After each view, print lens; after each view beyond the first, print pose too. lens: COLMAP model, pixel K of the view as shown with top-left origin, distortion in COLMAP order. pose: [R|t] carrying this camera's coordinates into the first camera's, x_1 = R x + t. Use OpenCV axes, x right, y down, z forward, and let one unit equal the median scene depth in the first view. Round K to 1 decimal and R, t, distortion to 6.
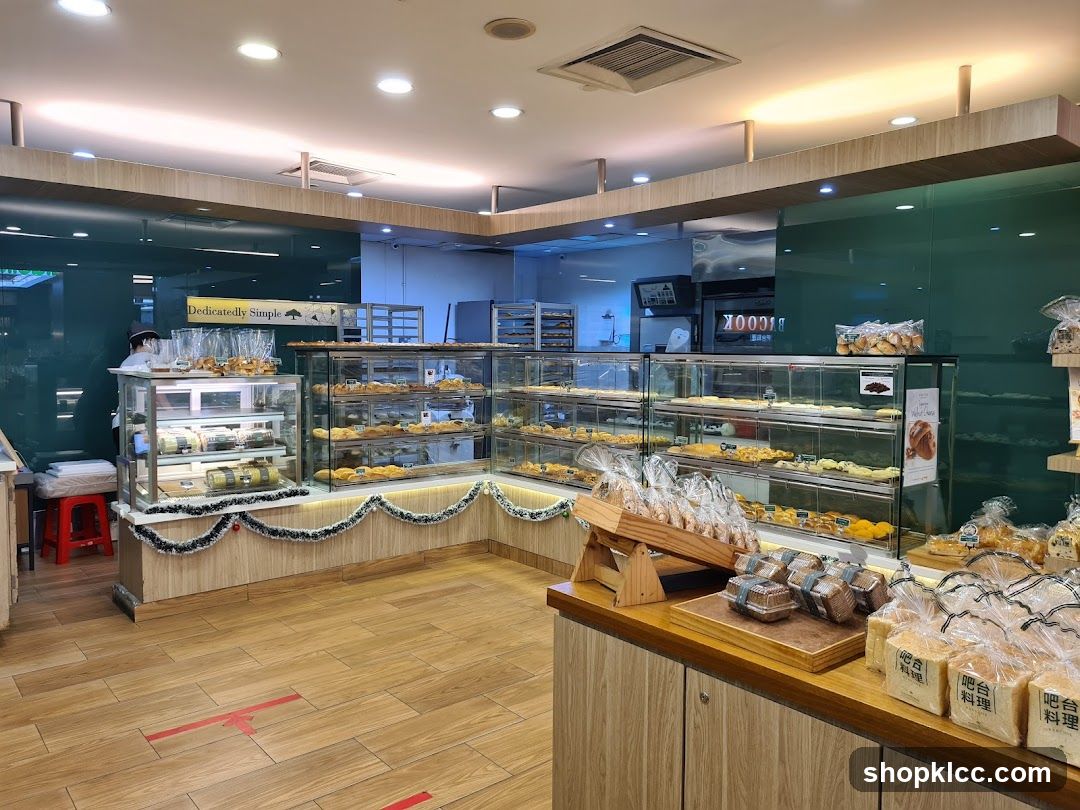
lens RADIAL K [[801.1, 0, 540.0], [0, 801.1, 405.0], [0, 0, 1]] dist [0.046165, -0.034758]
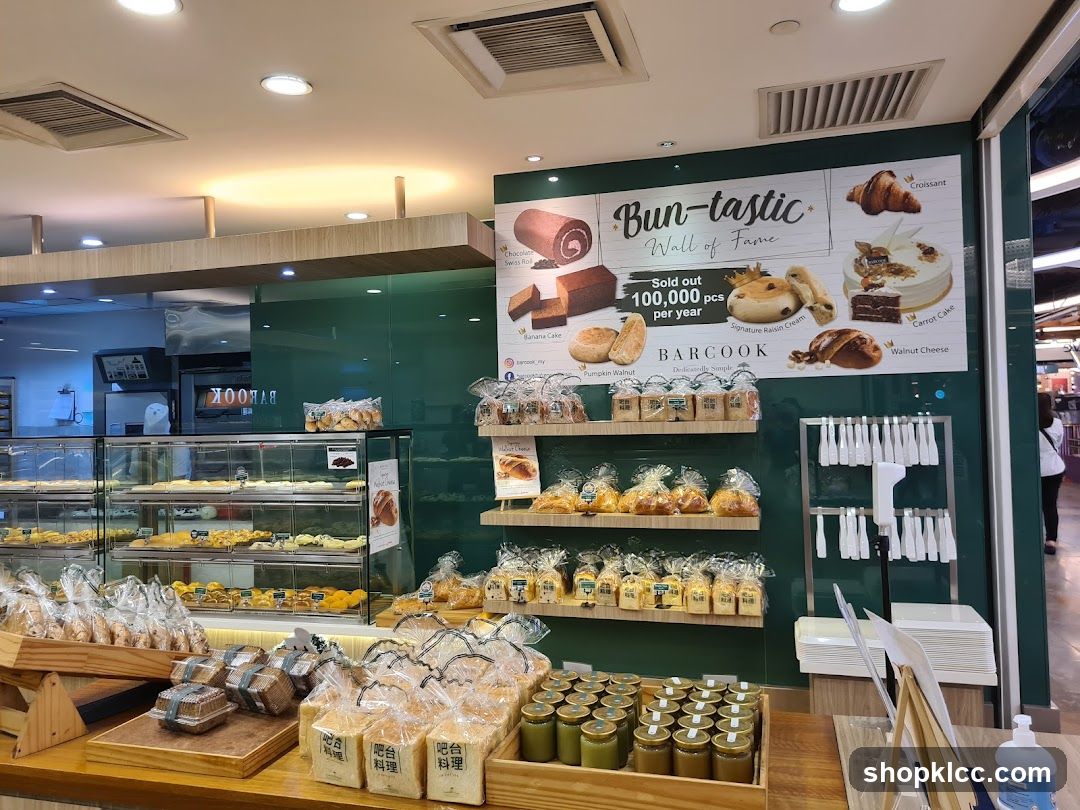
lens RADIAL K [[801.1, 0, 540.0], [0, 801.1, 405.0], [0, 0, 1]] dist [0.046165, -0.034758]
pose [[0.826459, -0.022877, 0.562532, 0.039128], [0.071139, 0.995409, -0.064035, -0.009621], [-0.558484, 0.092940, 0.824292, -0.014035]]
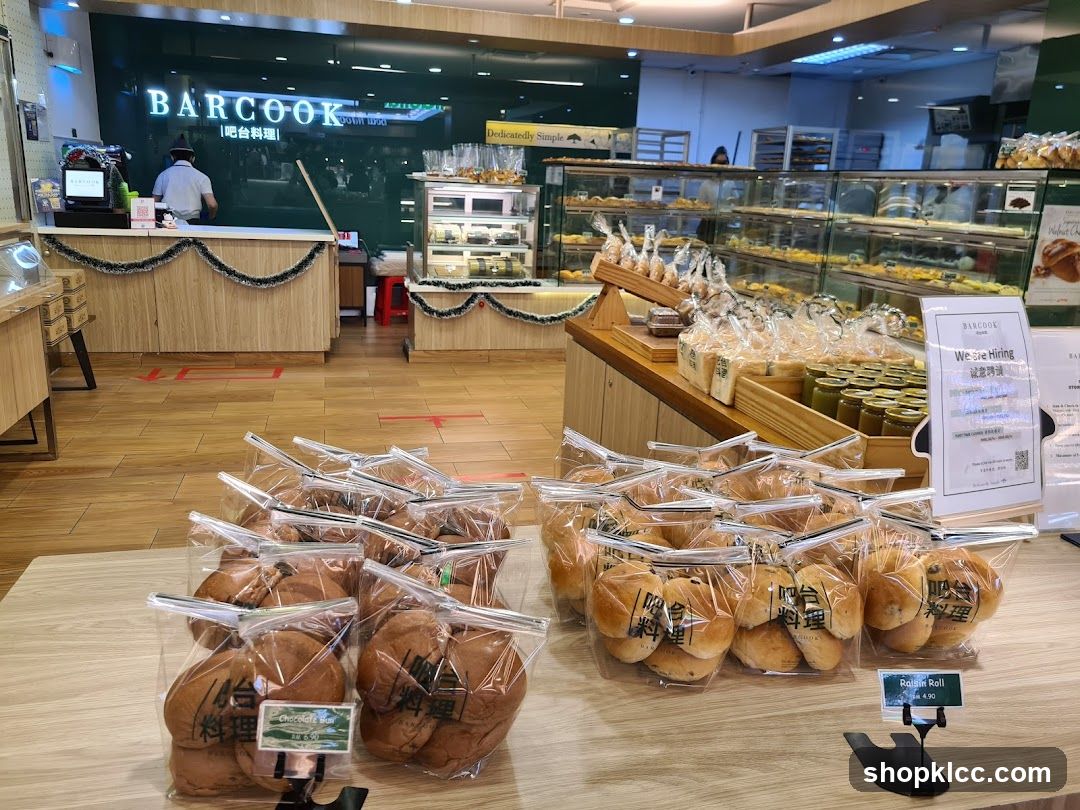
lens RADIAL K [[801.1, 0, 540.0], [0, 801.1, 405.0], [0, 0, 1]] dist [0.046165, -0.034758]
pose [[0.901022, 0.144286, -0.409074, 0.307400], [-0.065302, 0.977429, 0.200920, 0.054167], [0.428830, -0.154320, 0.890107, -0.154187]]
